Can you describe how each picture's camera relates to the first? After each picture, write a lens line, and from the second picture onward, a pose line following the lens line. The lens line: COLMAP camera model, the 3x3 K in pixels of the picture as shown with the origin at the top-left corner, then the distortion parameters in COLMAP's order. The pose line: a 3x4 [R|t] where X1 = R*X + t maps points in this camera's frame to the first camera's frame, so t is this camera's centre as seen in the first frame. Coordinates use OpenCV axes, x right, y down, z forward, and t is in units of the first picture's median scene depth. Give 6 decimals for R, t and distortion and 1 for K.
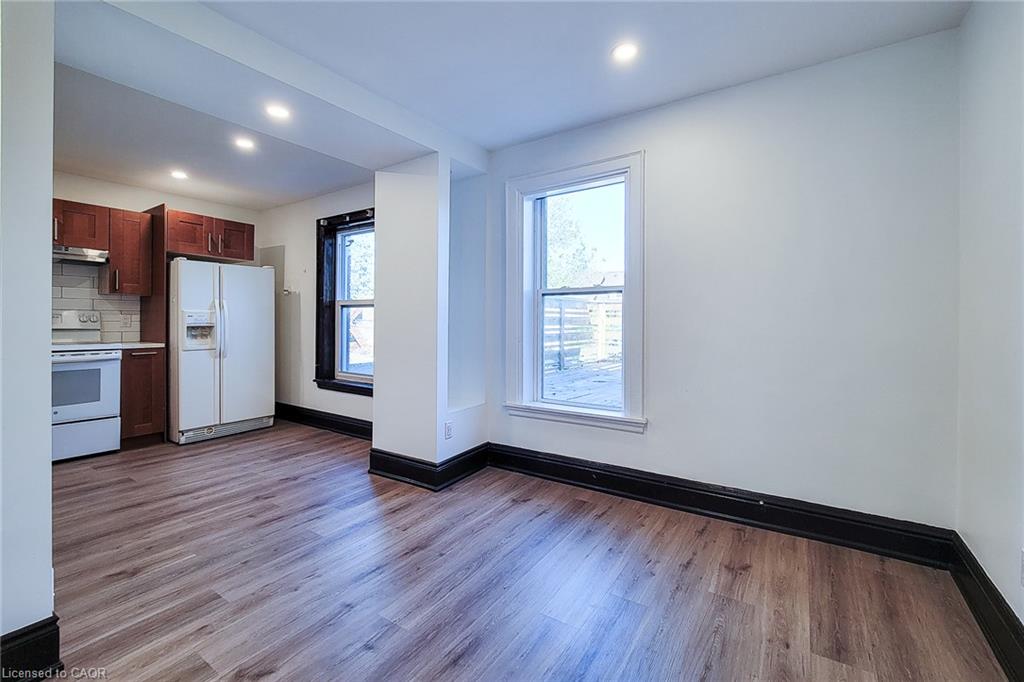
lens RADIAL K [[426.8, 0, 508.7], [0, 426.8, 322.4], [0, 0, 1]] dist [0.006305, -0.001339]
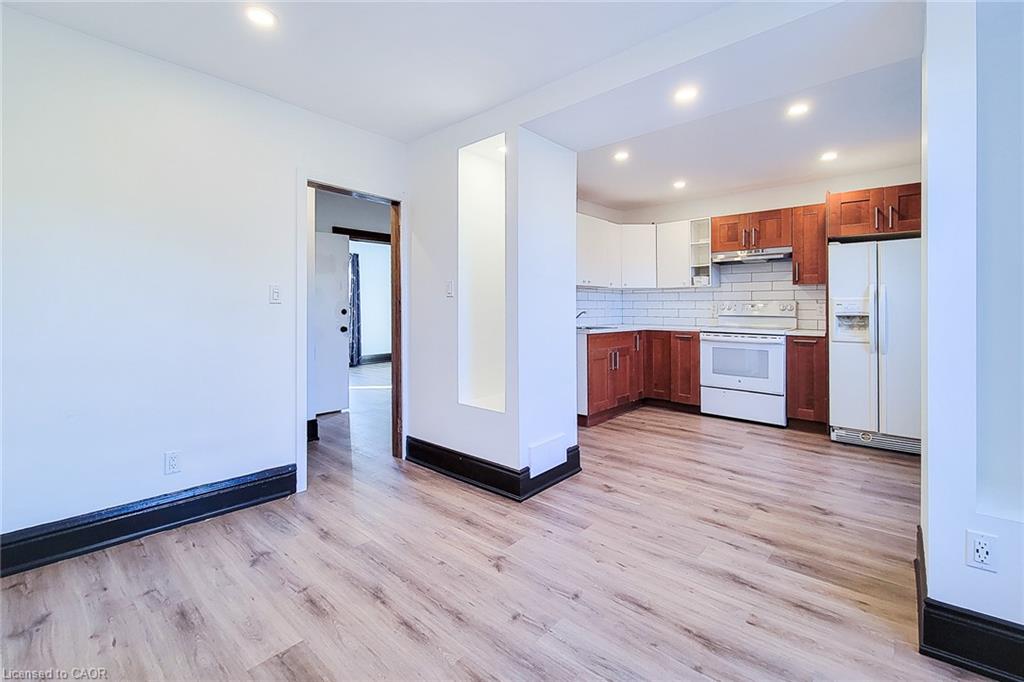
lens RADIAL K [[426.8, 0, 497.4], [0, 426.8, 306.6], [0, 0, 1]] dist [0.006305, -0.001339]
pose [[-0.113511, -0.006132, -0.993518, 0.278070], [-0.003047, 0.999978, -0.005824, -0.002475], [0.993532, 0.002366, -0.113528, 0.403092]]
